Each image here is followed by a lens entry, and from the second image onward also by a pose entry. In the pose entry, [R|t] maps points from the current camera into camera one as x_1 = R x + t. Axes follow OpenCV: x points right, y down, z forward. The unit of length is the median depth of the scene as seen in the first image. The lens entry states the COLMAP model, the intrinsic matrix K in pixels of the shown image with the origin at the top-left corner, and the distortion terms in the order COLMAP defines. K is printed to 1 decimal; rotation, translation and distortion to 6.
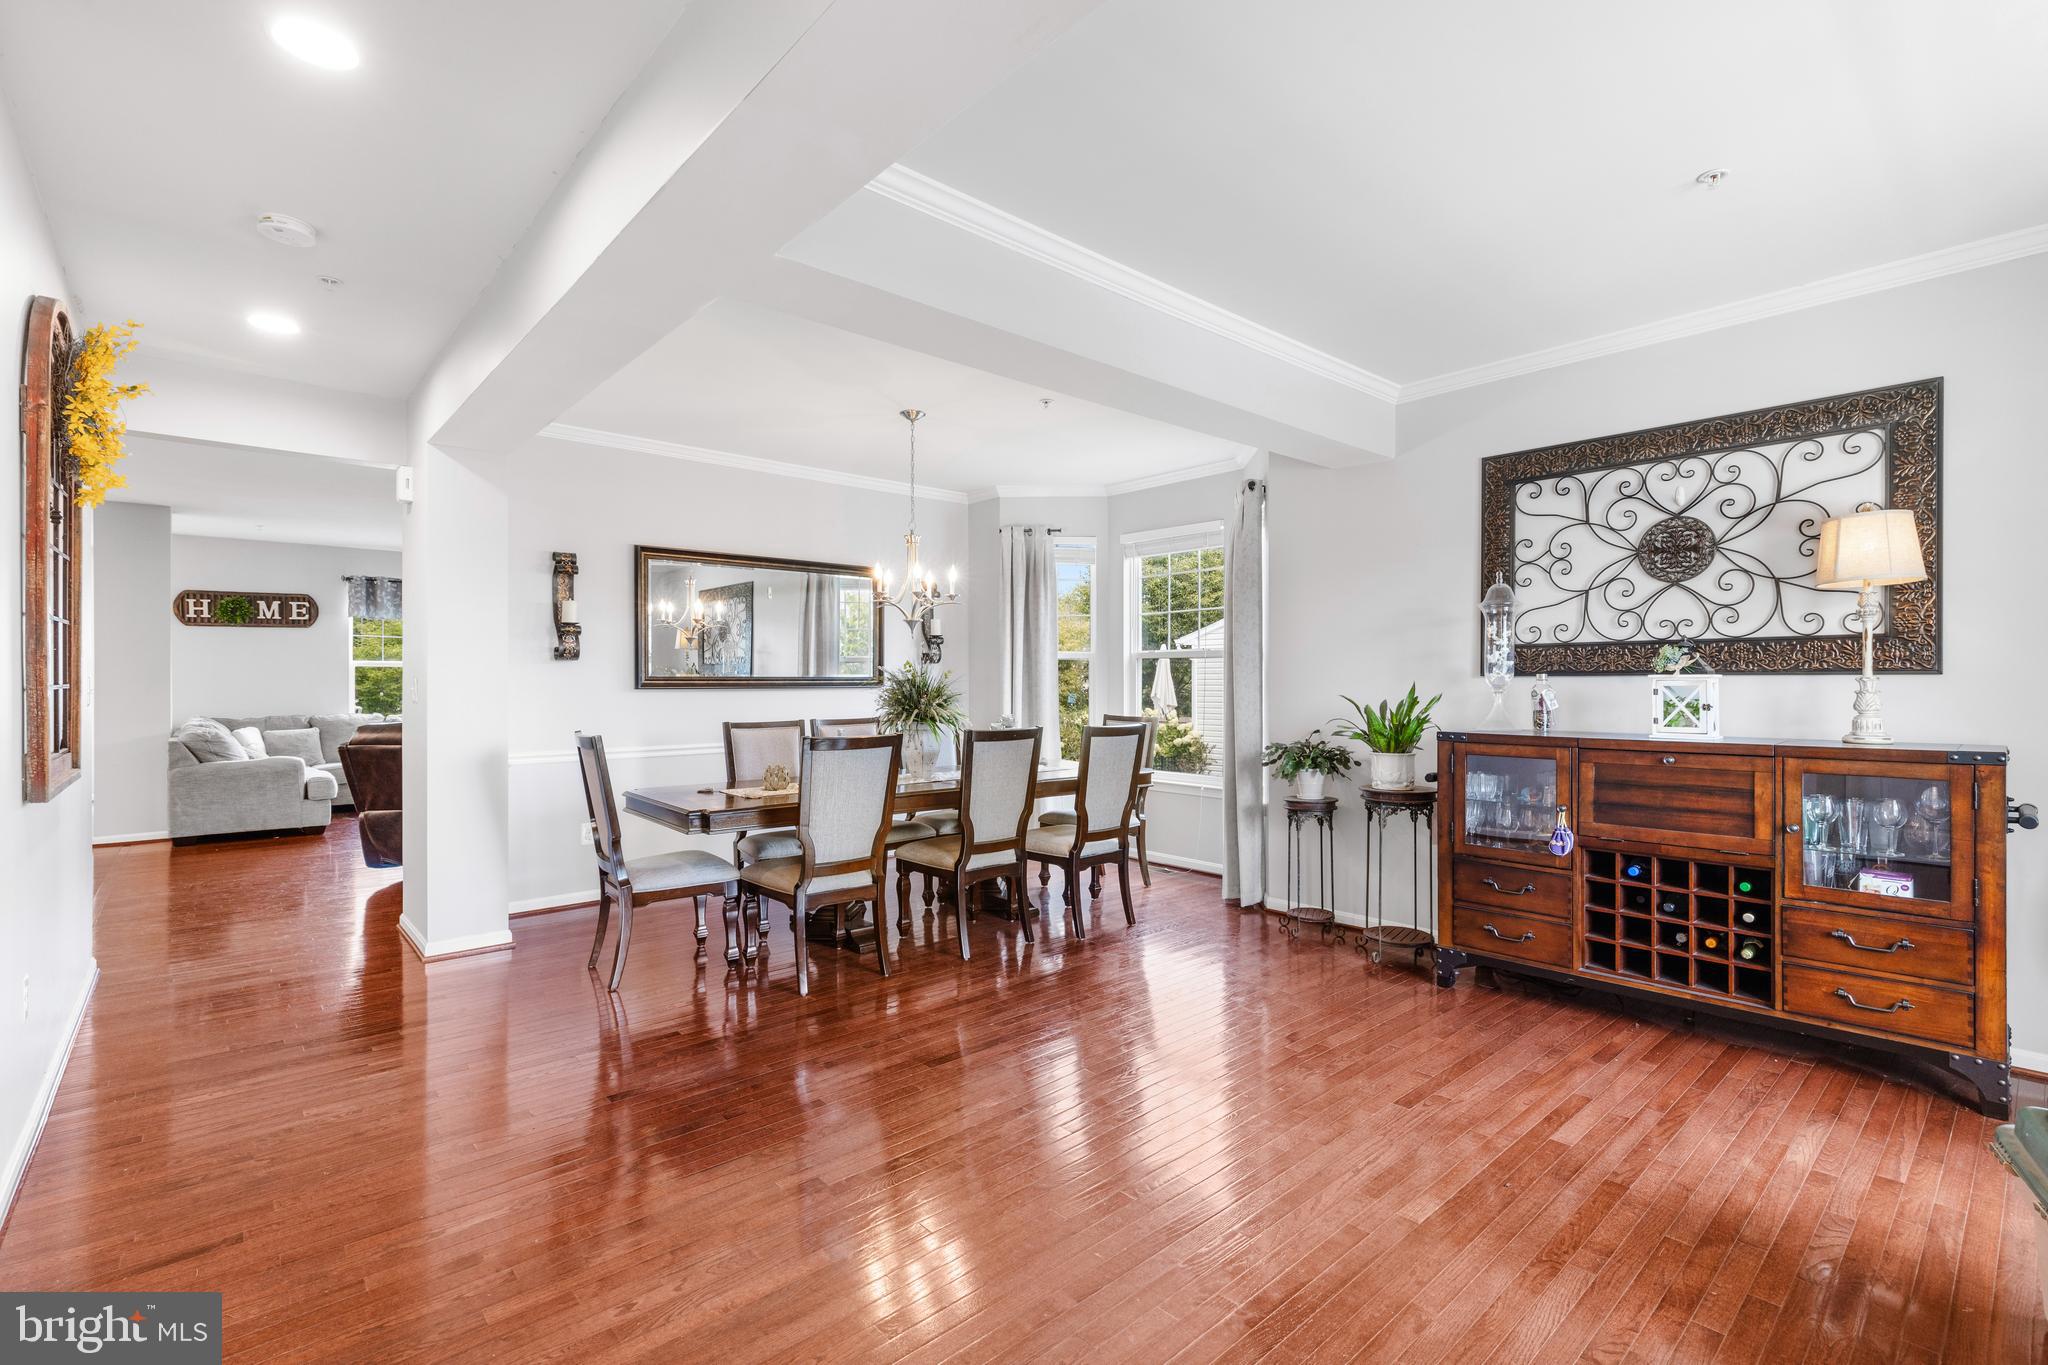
lens RADIAL K [[921.2, 0, 1043.0], [0, 921.2, 684.6], [0, 0, 1]] dist [0.005752, -0.000974]
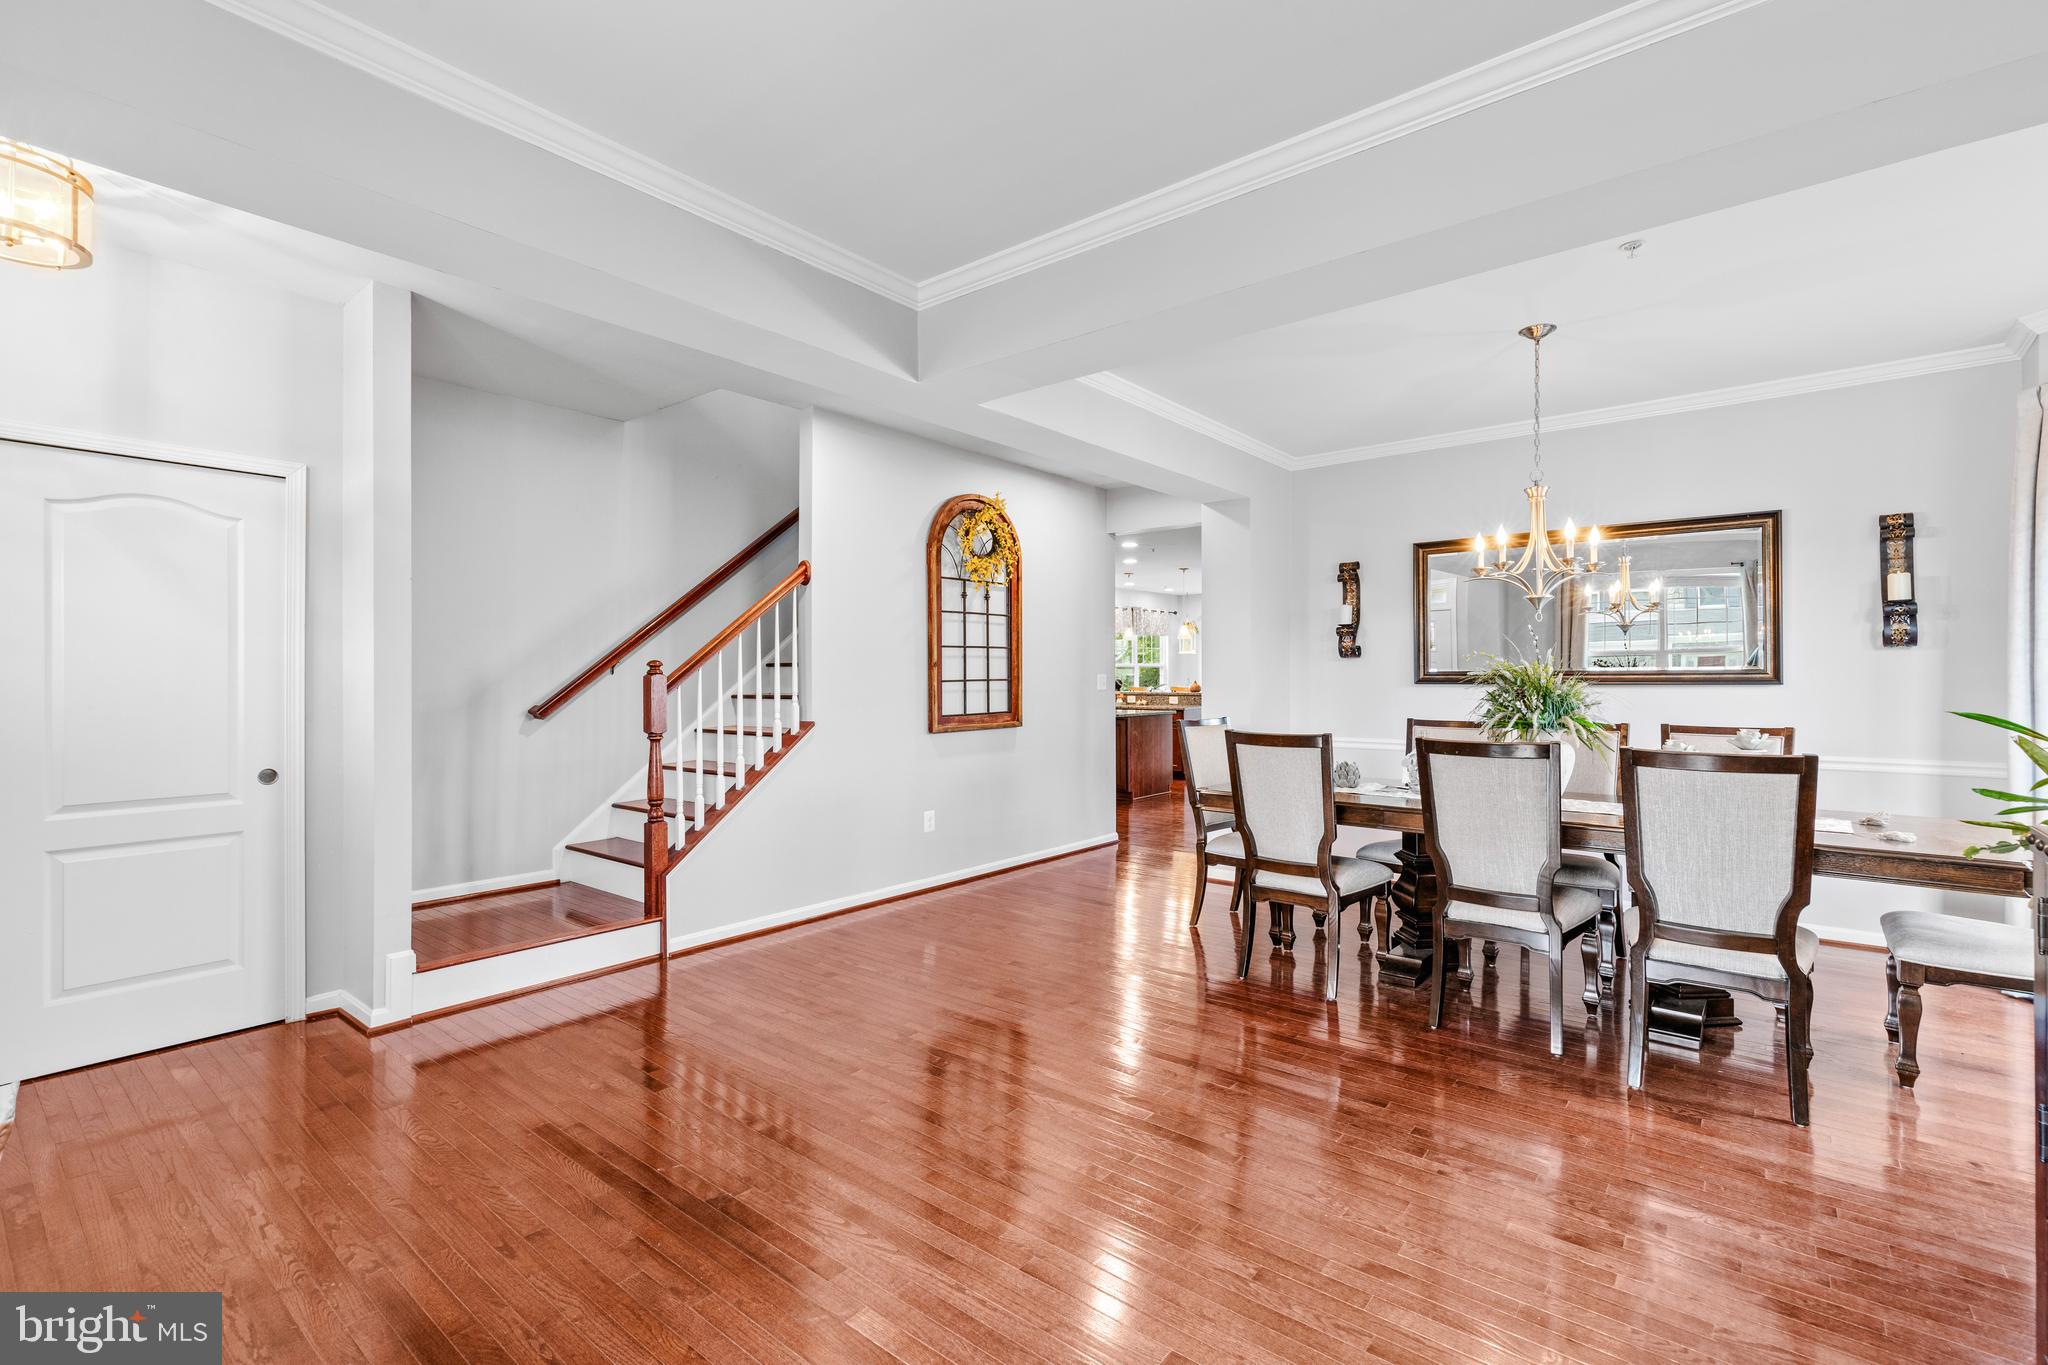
lens RADIAL K [[921.2, 0, 1028.7], [0, 921.2, 687.9], [0, 0, 1]] dist [0.005752, -0.000974]
pose [[0.135824, 0.013620, -0.990639, 0.439248], [-0.001353, 0.999907, 0.013562, -0.003228], [0.990732, -0.000501, 0.135830, 0.363431]]
